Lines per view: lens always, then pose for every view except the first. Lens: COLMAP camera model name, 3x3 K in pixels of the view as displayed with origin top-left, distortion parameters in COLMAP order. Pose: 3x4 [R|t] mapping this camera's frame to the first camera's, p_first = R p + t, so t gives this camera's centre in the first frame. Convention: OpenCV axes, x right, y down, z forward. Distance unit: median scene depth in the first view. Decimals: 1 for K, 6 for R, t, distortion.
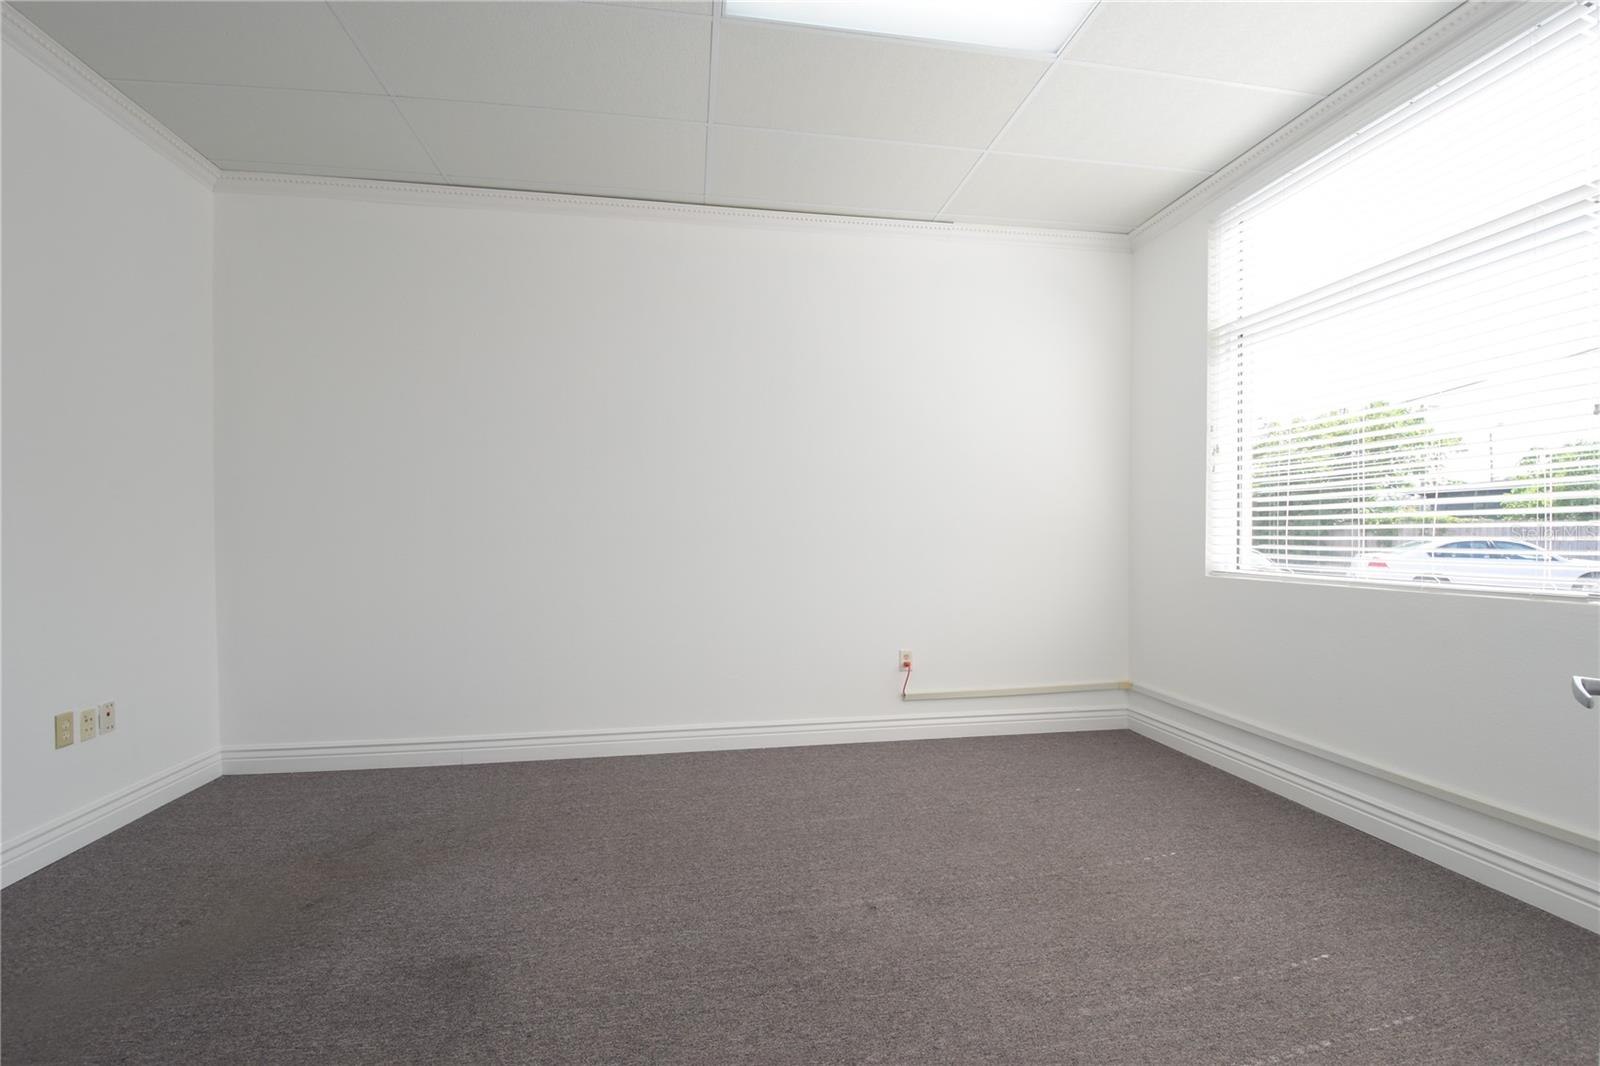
lens RADIAL K [[708.9, 0, 804.4], [0, 708.9, 554.0], [0, 0, 1]] dist [-0.001453, -0.010118]
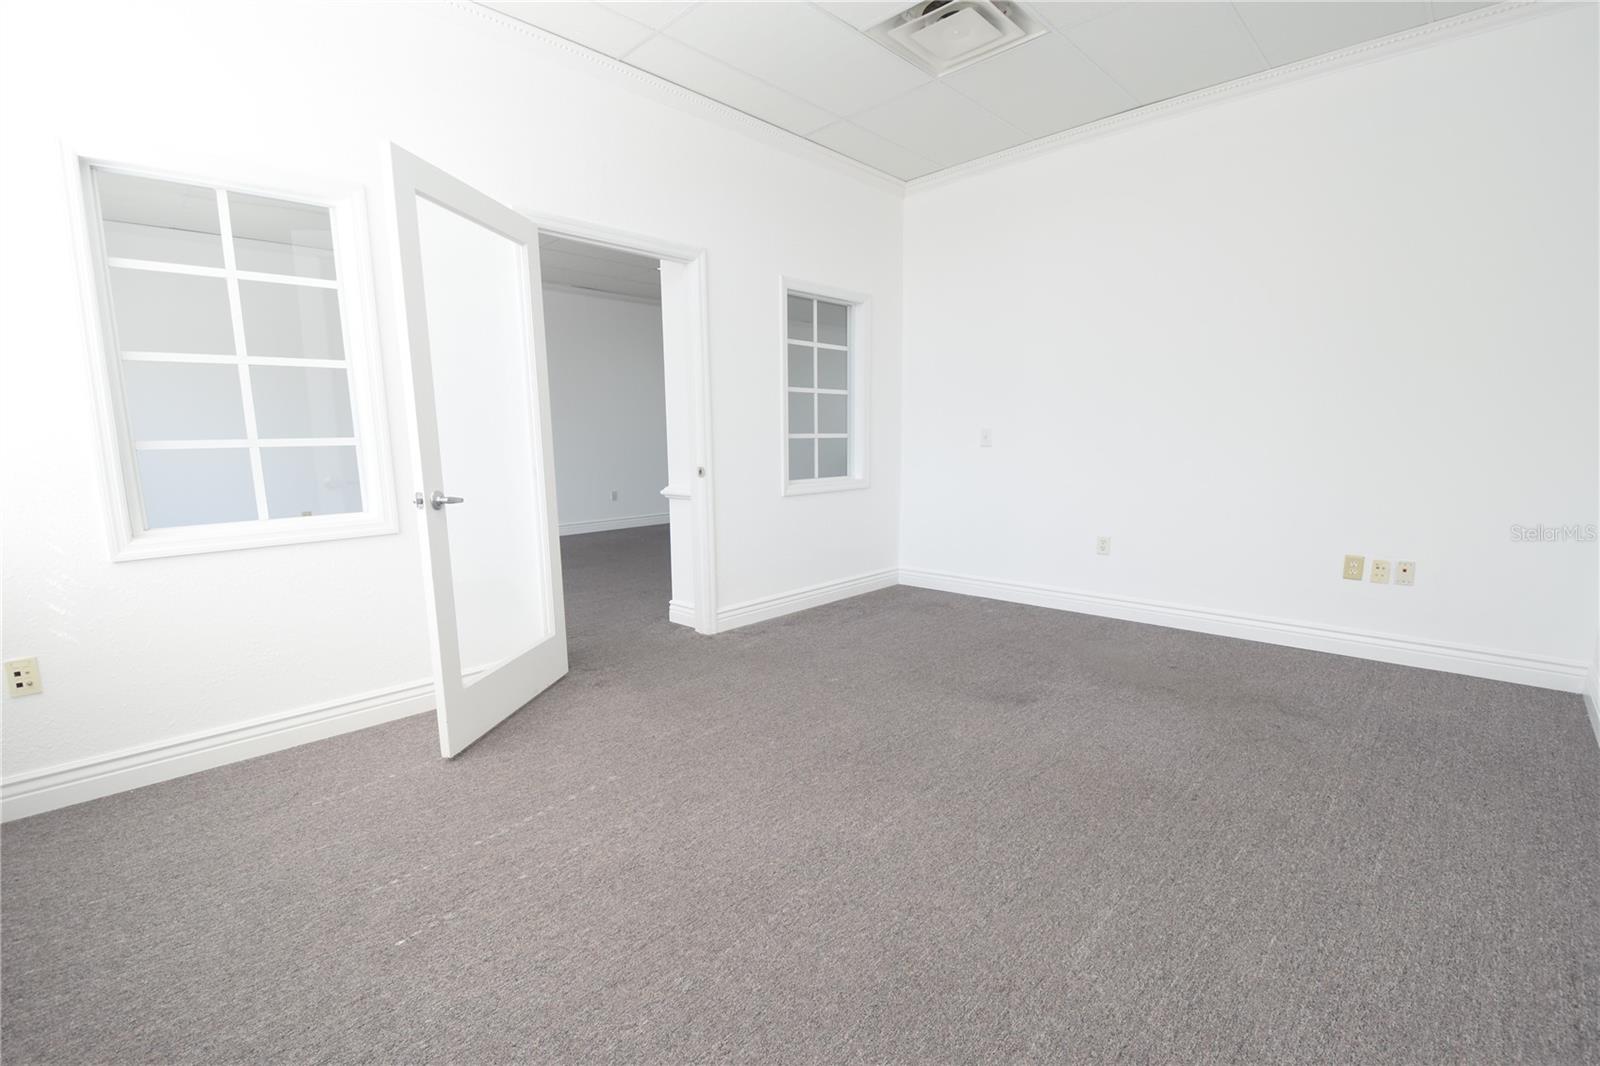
lens RADIAL K [[708.9, 0, 804.4], [0, 708.9, 554.0], [0, 0, 1]] dist [-0.001453, -0.010118]
pose [[-0.806922, 0.111465, -0.580046, 0.593917], [0.002911, 0.982771, 0.184806, -0.031759], [0.590651, 0.147435, -0.793344, 1.426046]]
